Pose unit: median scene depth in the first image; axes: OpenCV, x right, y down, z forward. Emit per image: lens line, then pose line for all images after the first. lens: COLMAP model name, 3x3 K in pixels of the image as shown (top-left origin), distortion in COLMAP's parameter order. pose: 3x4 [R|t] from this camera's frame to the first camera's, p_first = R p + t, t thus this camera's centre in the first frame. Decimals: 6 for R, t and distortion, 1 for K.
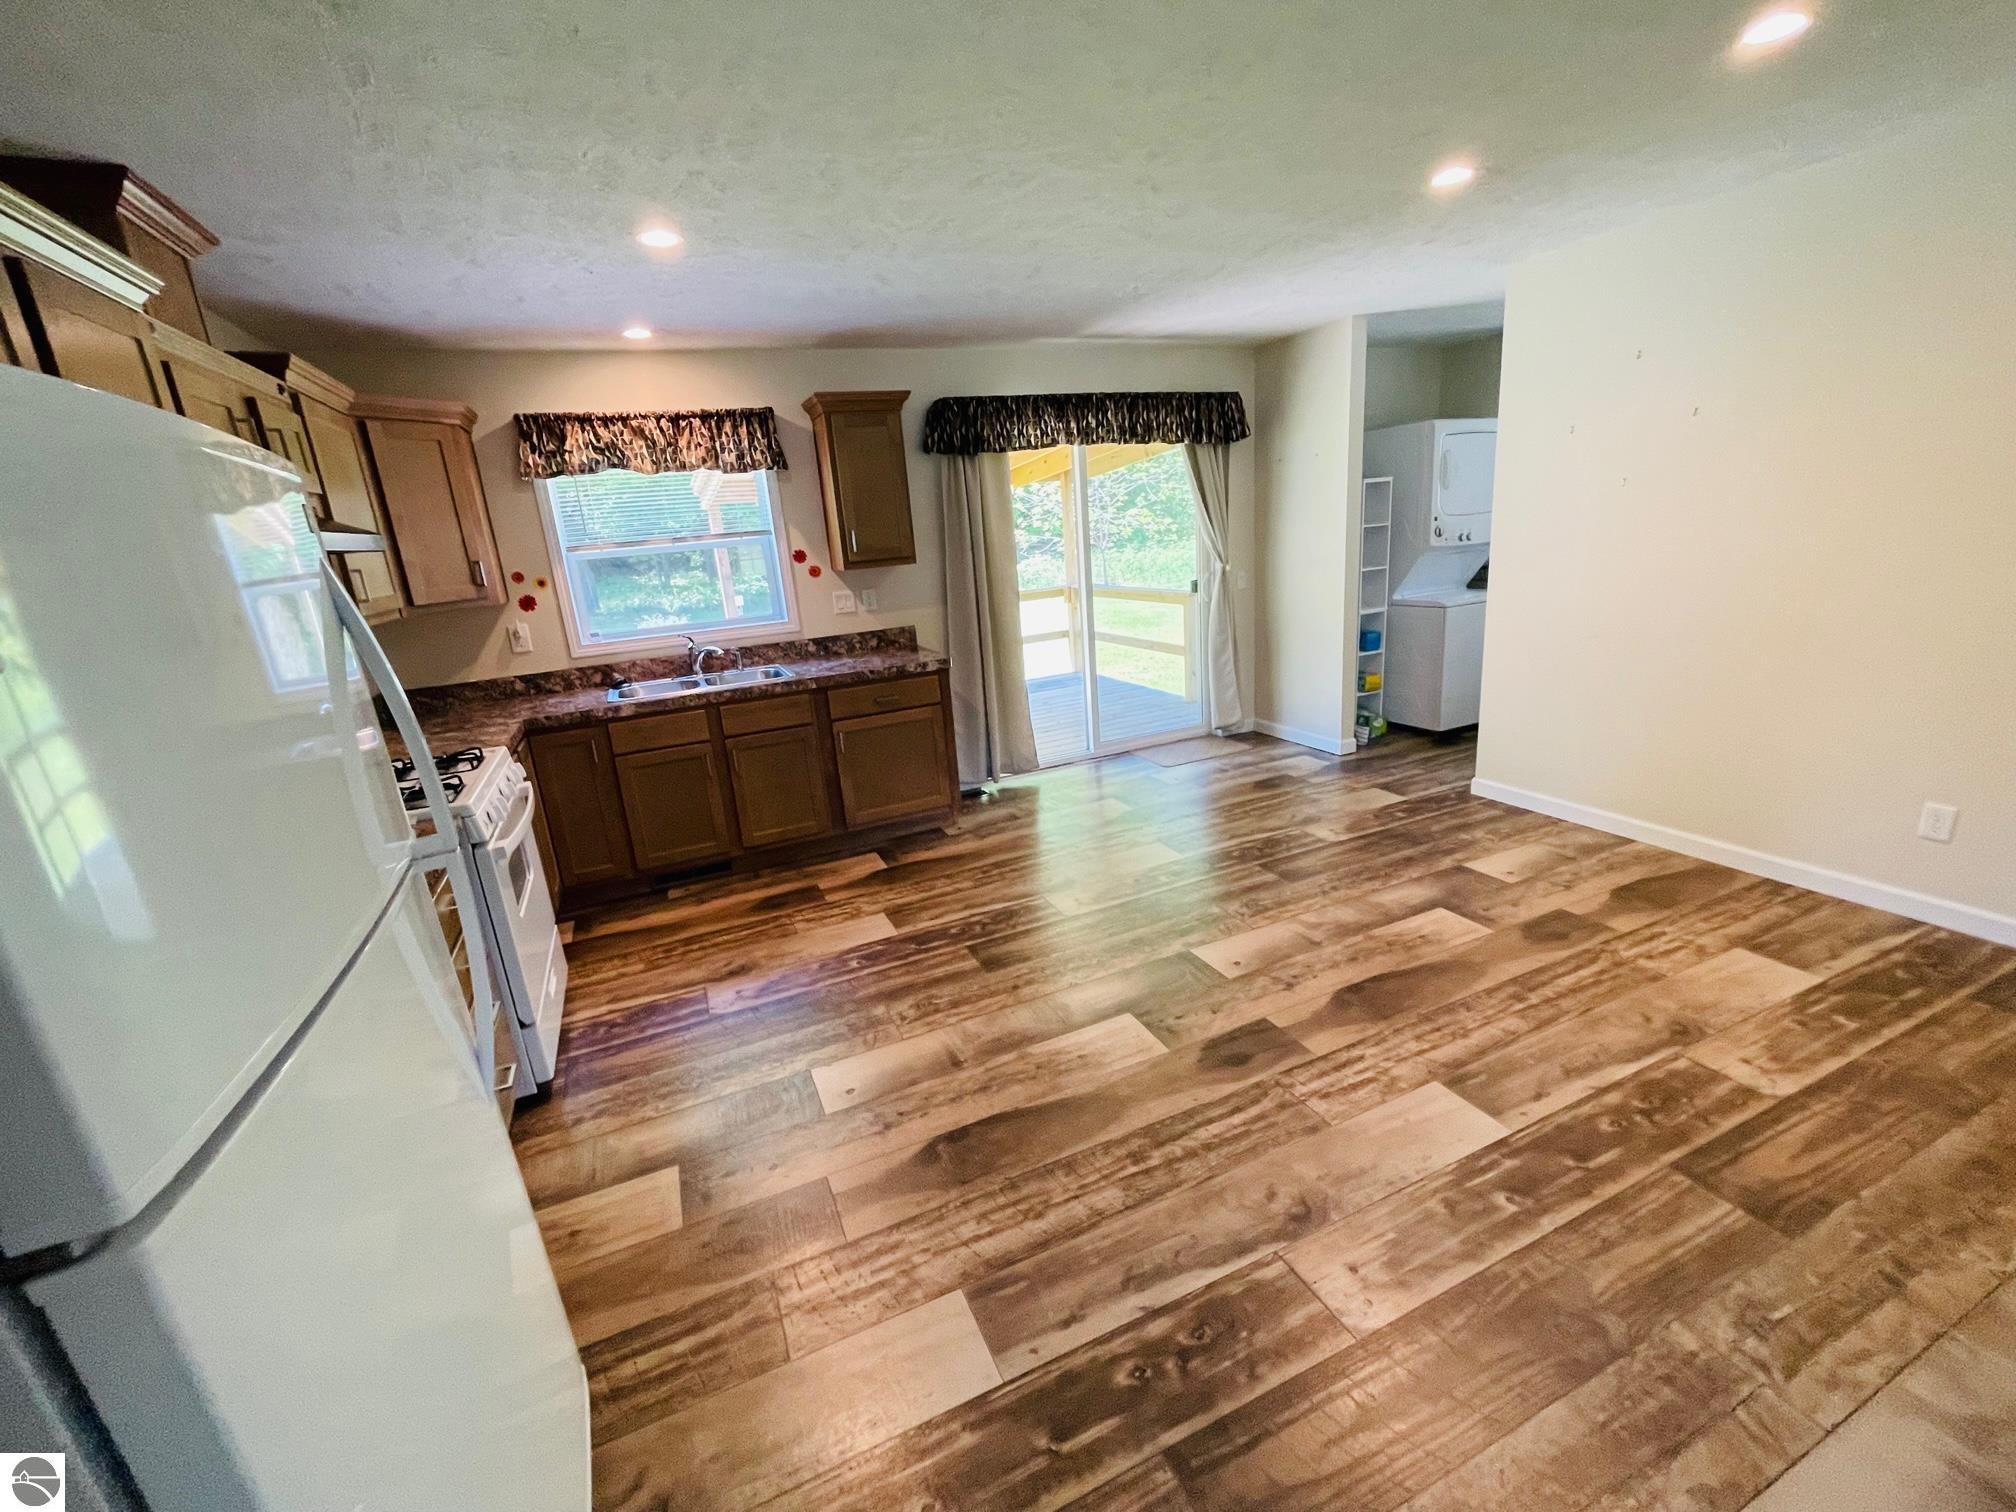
lens RADIAL K [[825.9, 0, 1008.0], [0, 825.9, 756.0], [0, 0, 1]] dist [-0.001798, -0.000061]
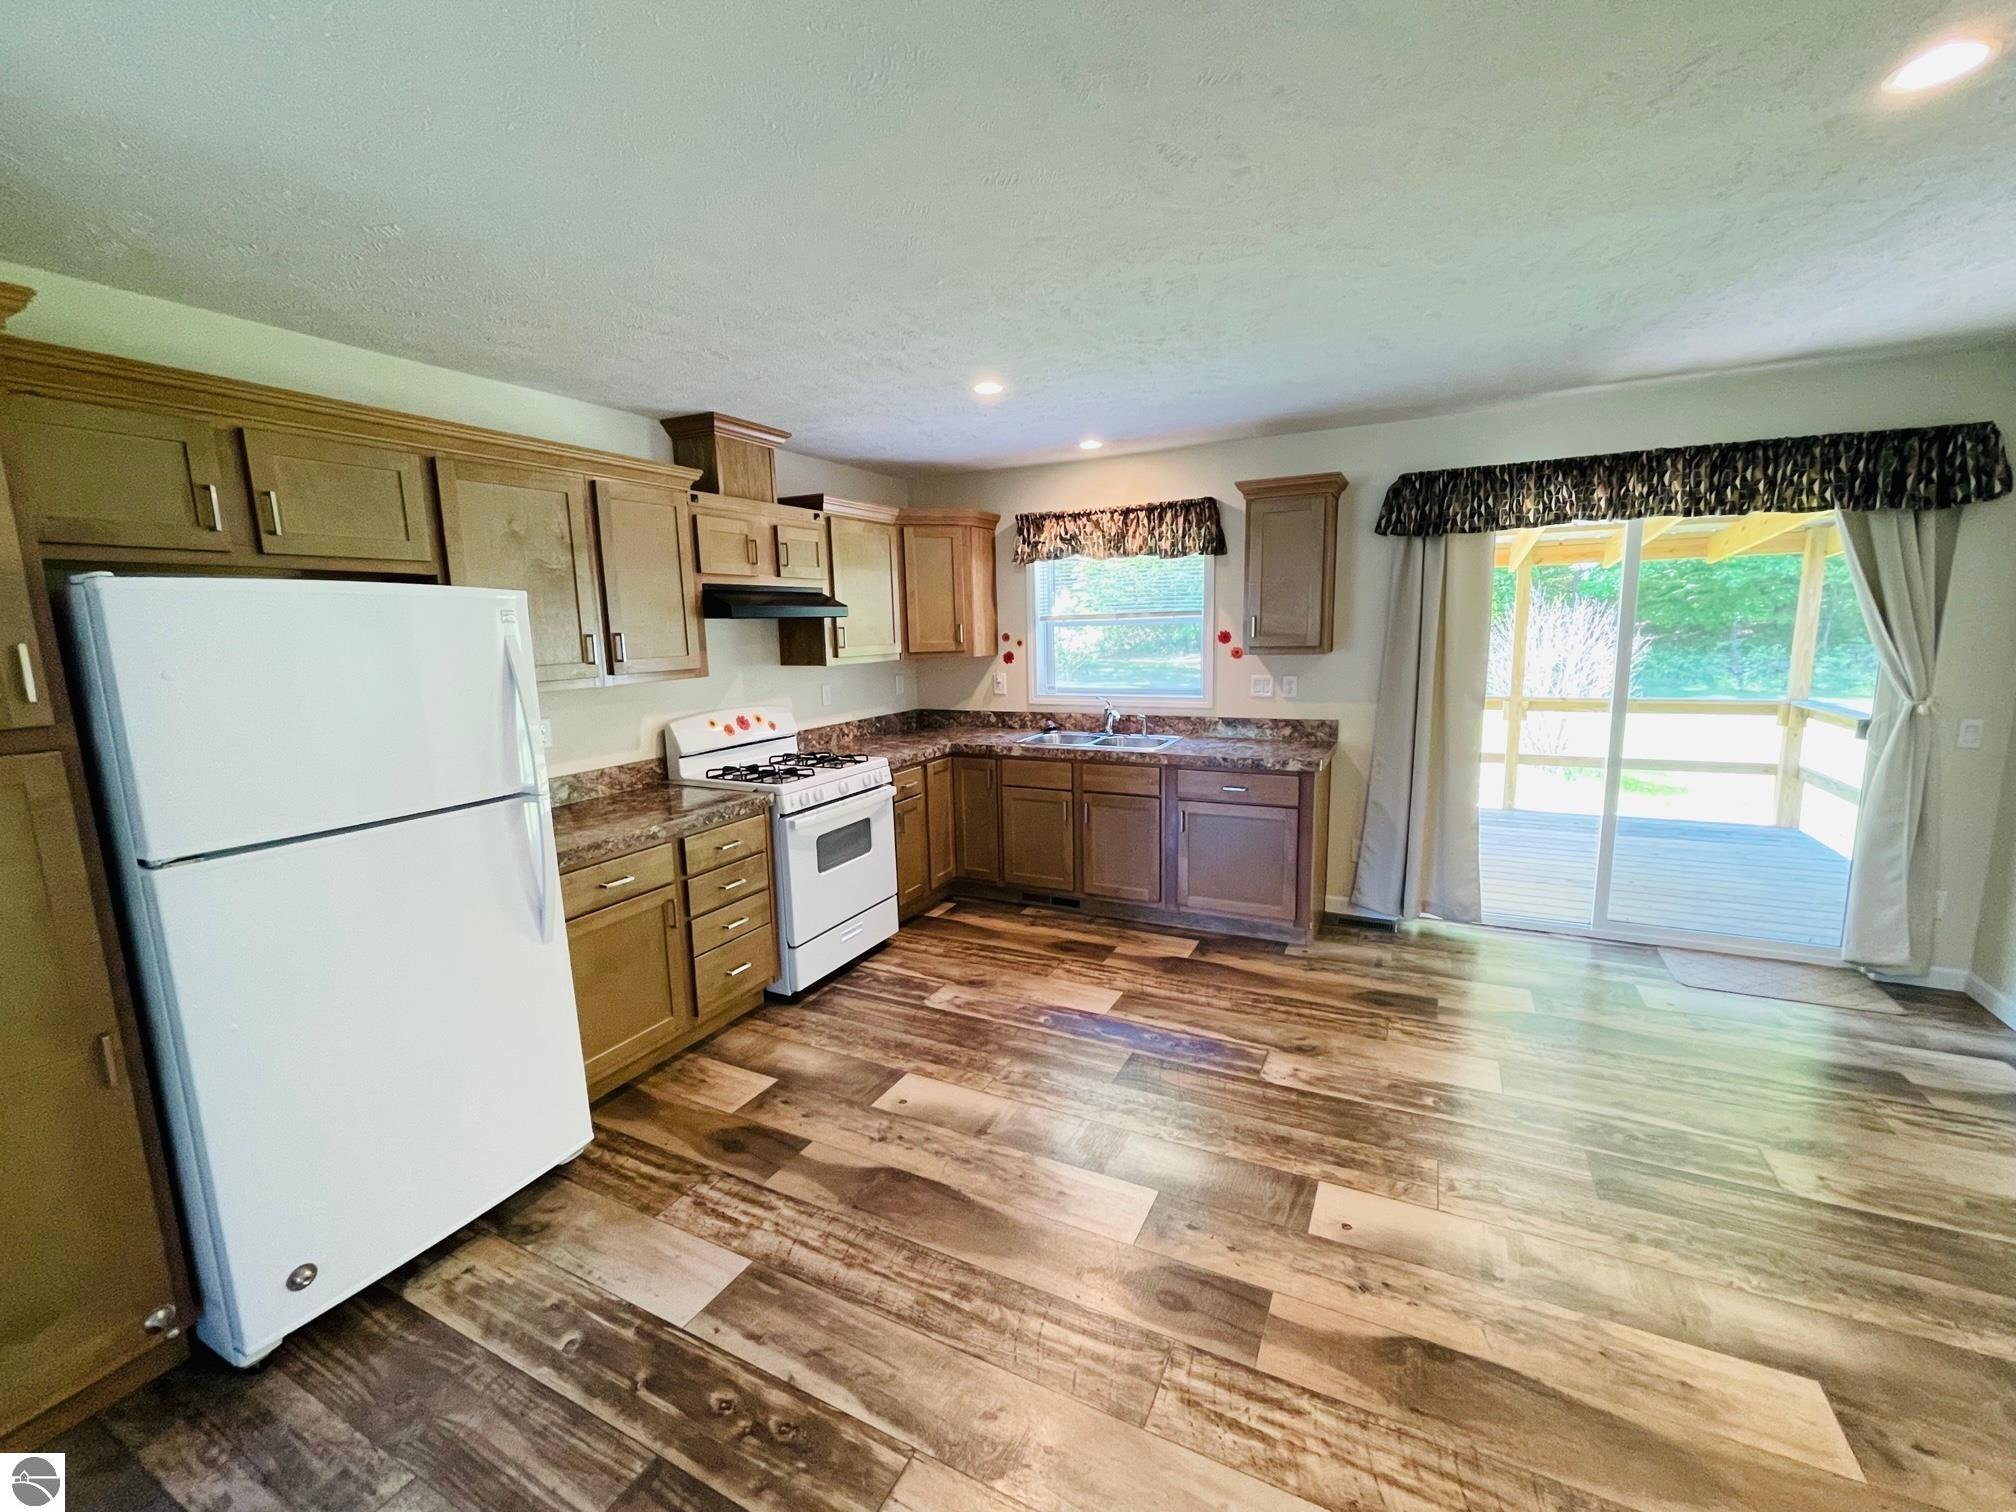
lens RADIAL K [[838.7, 0, 1010.5], [0, 838.7, 751.4], [0, 0, 1]] dist [-0.001815, -0.000281]
pose [[0.637067, 0.178887, -0.749763, 0.427062], [-0.235923, 0.971268, 0.031275, -0.084716], [0.733816, 0.156962, 0.660967, 0.164145]]
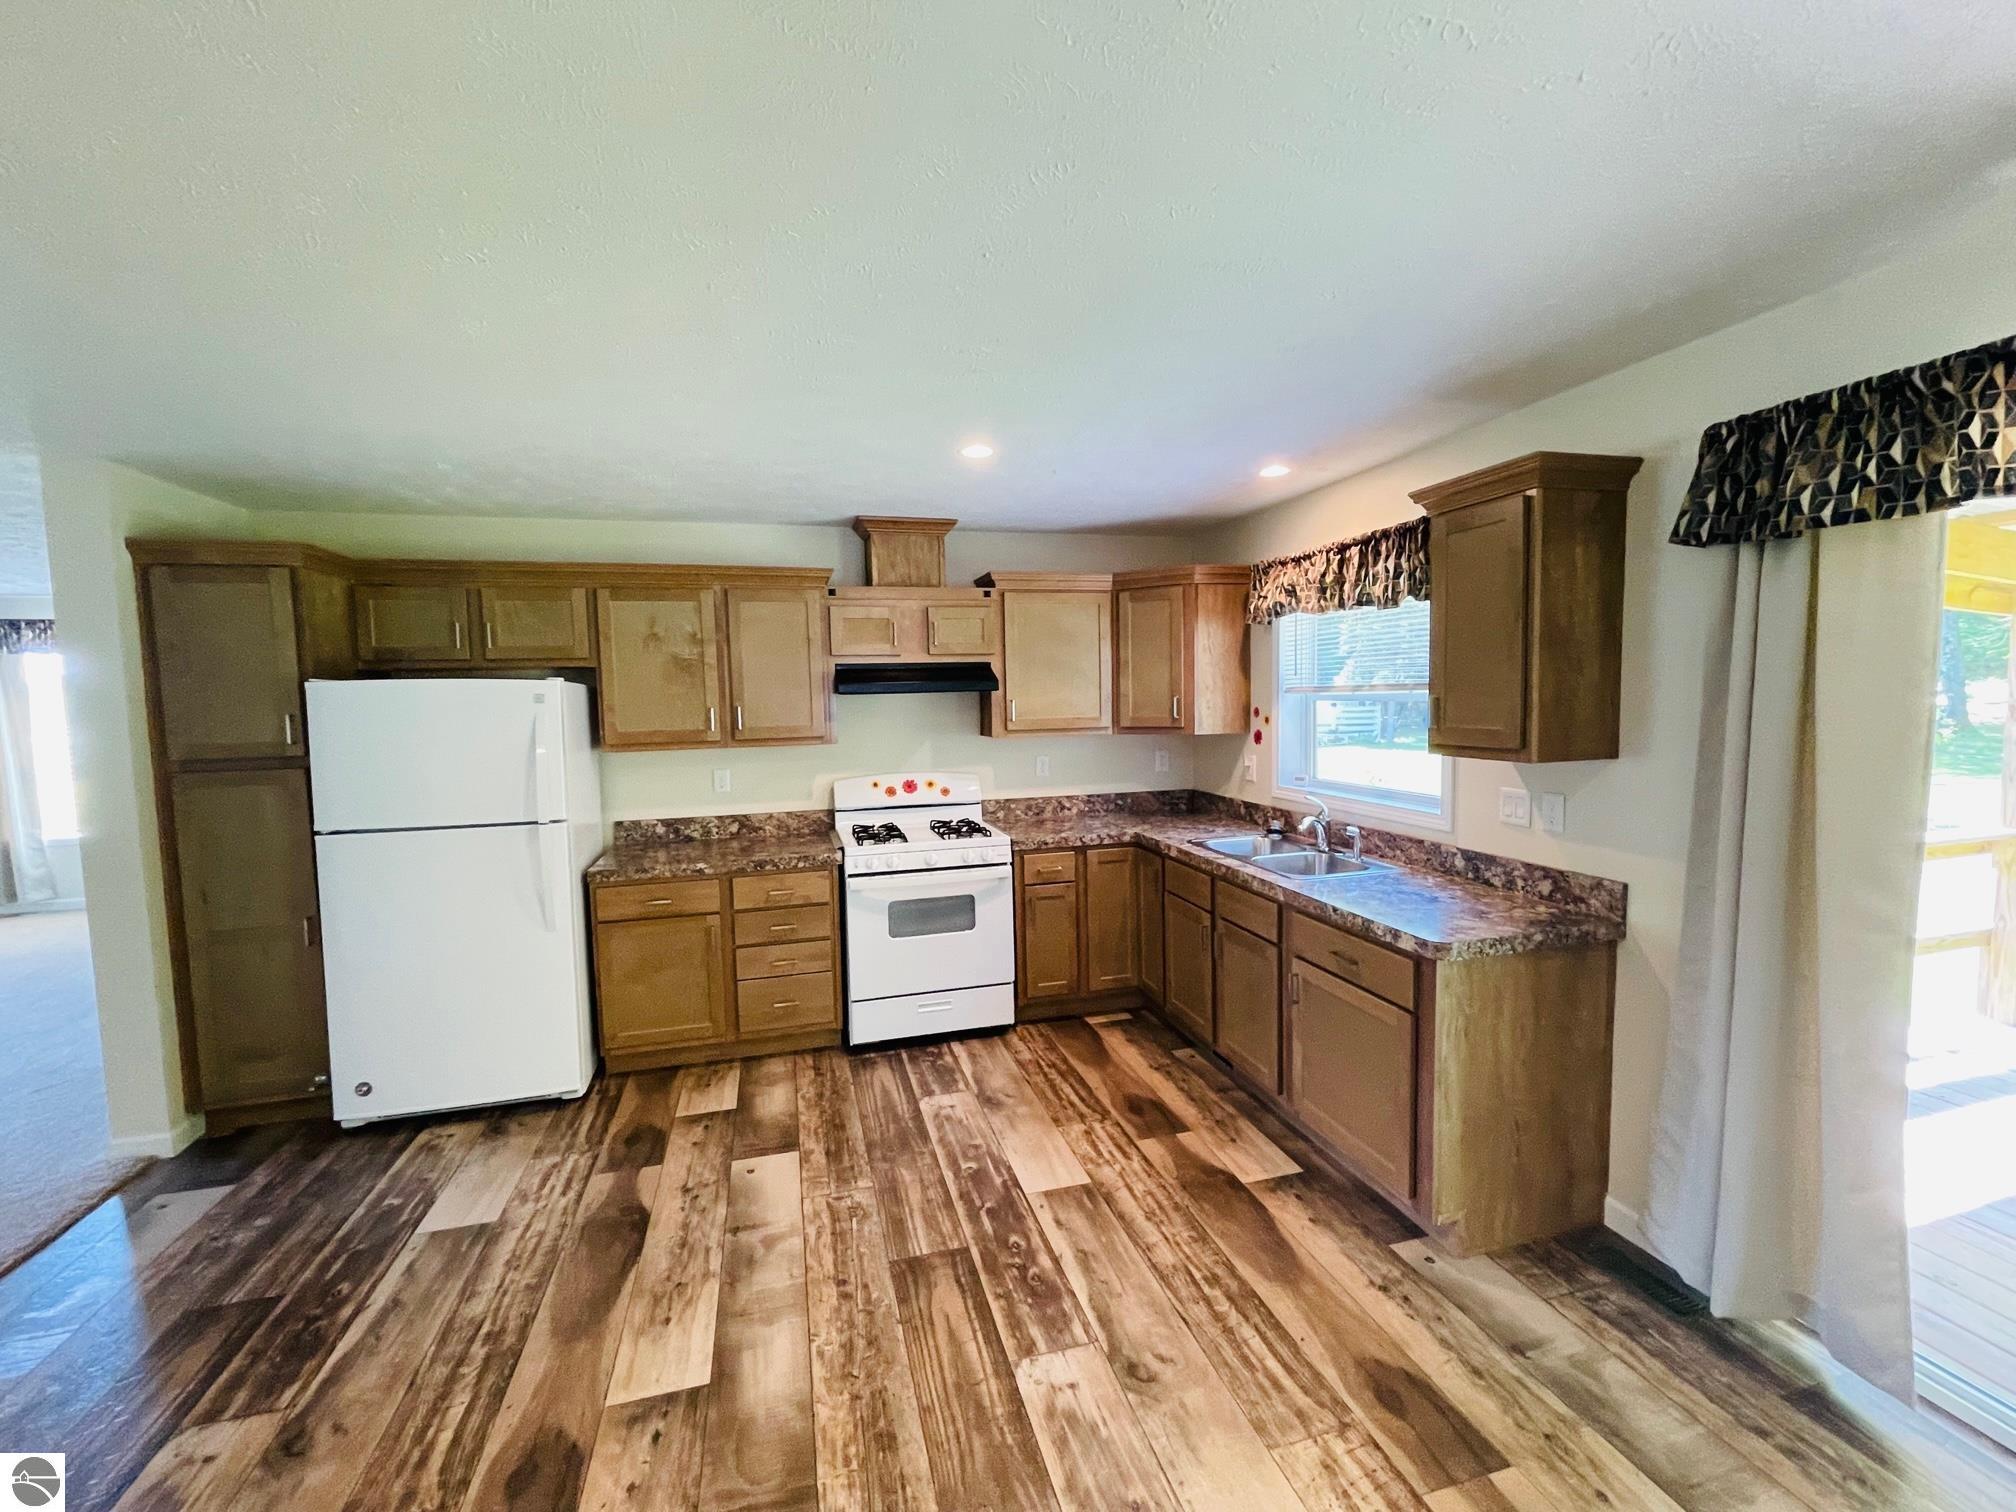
lens RADIAL K [[847.9, 0, 1002.9], [0, 847.9, 747.9], [0, 0, 1]] dist [-0.001631, 0.000001]
pose [[-0.147708, 0.145642, -0.978249, 0.520902], [-0.240869, 0.954020, 0.178404, -0.286999], [0.959252, 0.261982, -0.105835, 0.812776]]
